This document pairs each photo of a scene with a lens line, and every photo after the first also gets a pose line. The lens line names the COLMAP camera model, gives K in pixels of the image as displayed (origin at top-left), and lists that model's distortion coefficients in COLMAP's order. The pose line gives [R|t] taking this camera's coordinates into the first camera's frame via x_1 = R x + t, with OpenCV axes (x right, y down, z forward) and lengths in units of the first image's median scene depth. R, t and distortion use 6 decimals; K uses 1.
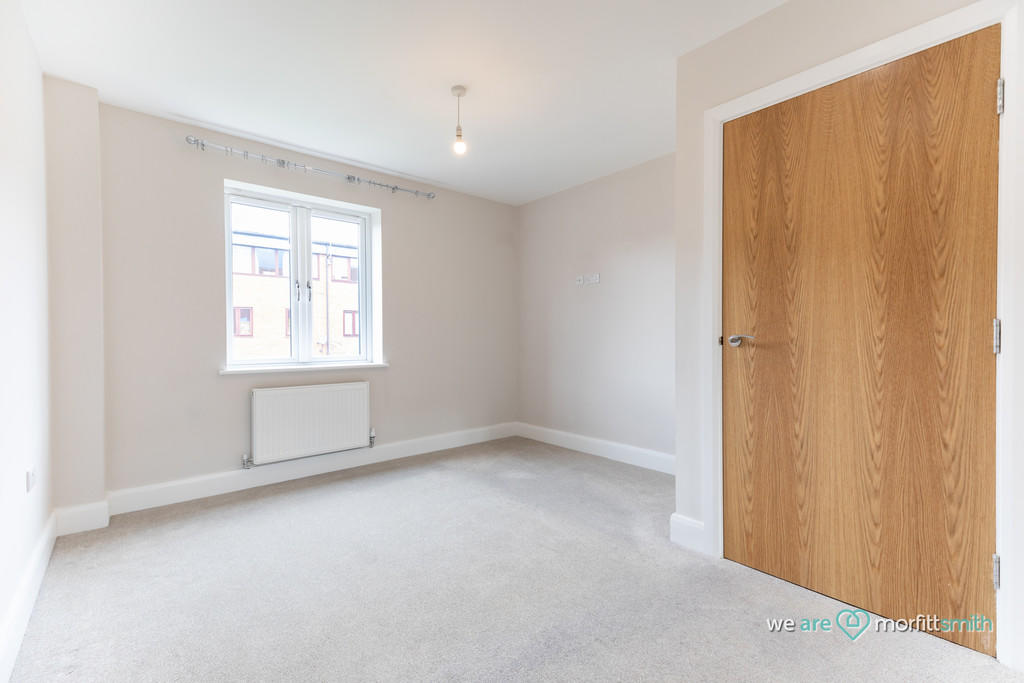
lens RADIAL K [[441.9, 0, 512.0], [0, 441.9, 341.5], [0, 0, 1]] dist [0.053867, -0.016271]
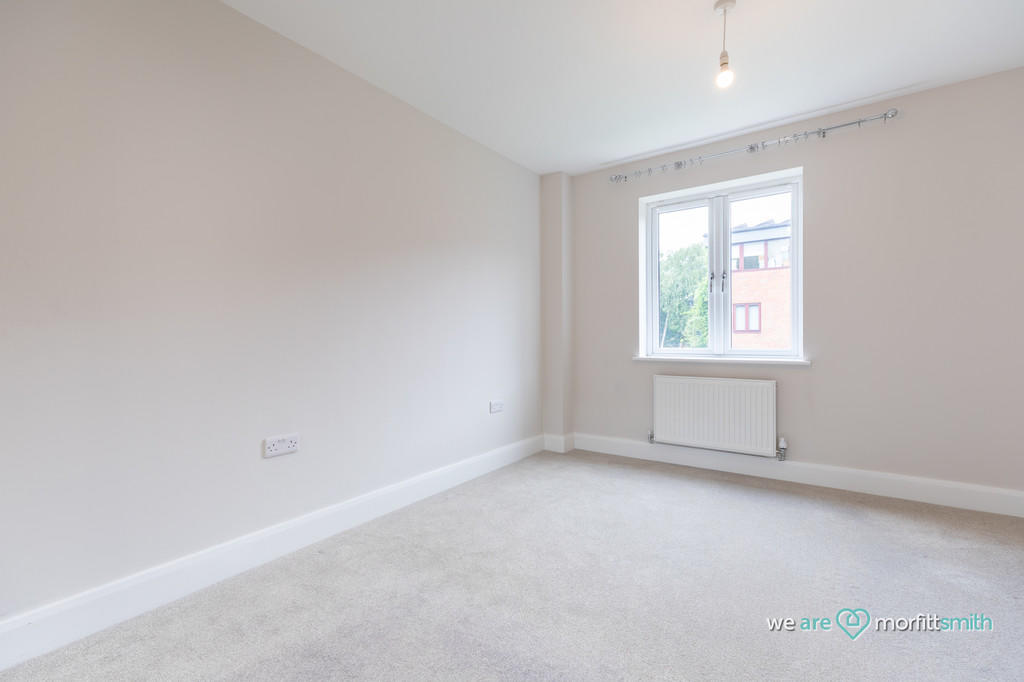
lens RADIAL K [[441.9, 0, 512.0], [0, 441.9, 341.0], [0, 0, 1]] dist [0.053867, -0.016271]
pose [[0.302386, 0.017143, -0.953031, 0.340076], [0.006127, 0.999783, 0.019929, -0.005571], [0.953166, -0.011866, 0.302215, 0.270763]]
